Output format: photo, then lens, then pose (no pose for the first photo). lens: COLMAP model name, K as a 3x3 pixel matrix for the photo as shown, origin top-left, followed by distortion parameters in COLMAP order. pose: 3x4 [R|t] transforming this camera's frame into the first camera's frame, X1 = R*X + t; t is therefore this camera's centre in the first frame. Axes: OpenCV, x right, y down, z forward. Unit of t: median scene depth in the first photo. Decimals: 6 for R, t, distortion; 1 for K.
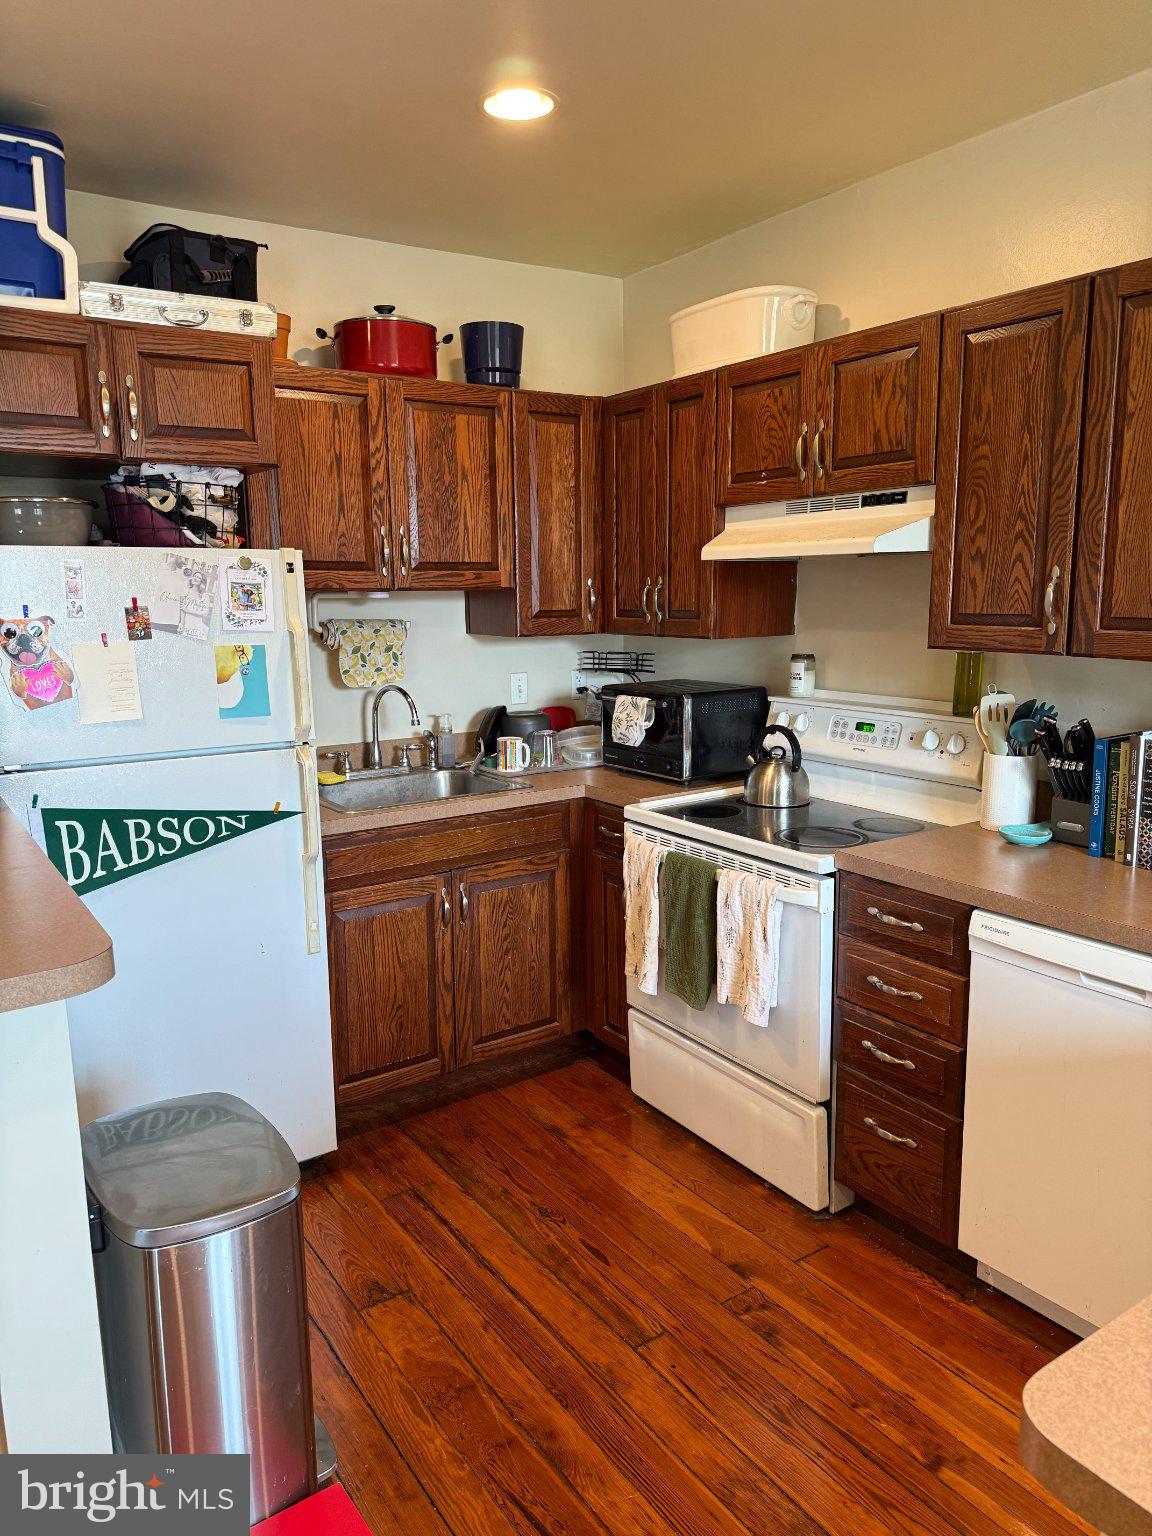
lens RADIAL K [[1096.3, 0, 567.4], [0, 1096.3, 772.4], [0, 0, 1]] dist [0.065985, -0.078367]
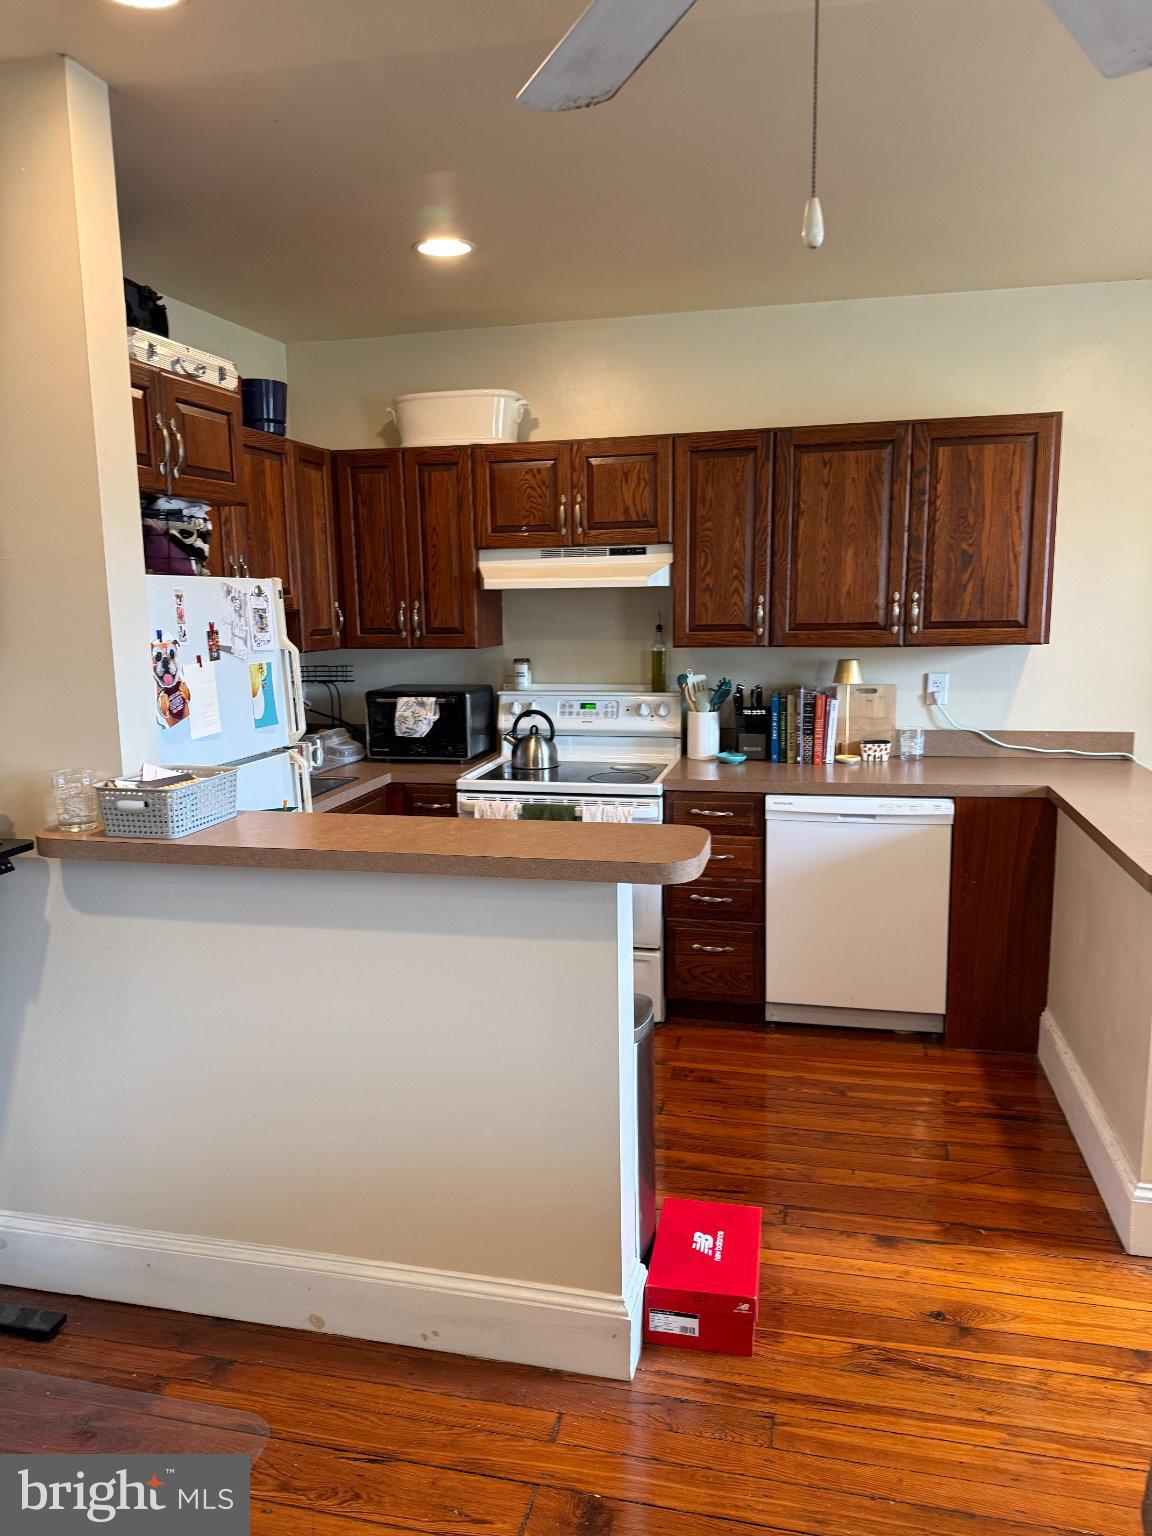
lens RADIAL K [[1096.3, 0, 575.3], [0, 1096.3, 780.1], [0, 0, 1]] dist [0.065985, -0.078367]
pose [[0.724947, -0.113608, 0.679371, -0.838674], [0.123309, 0.991776, 0.034268, 0.004512], [-0.677677, 0.058930, 0.732994, -0.038648]]
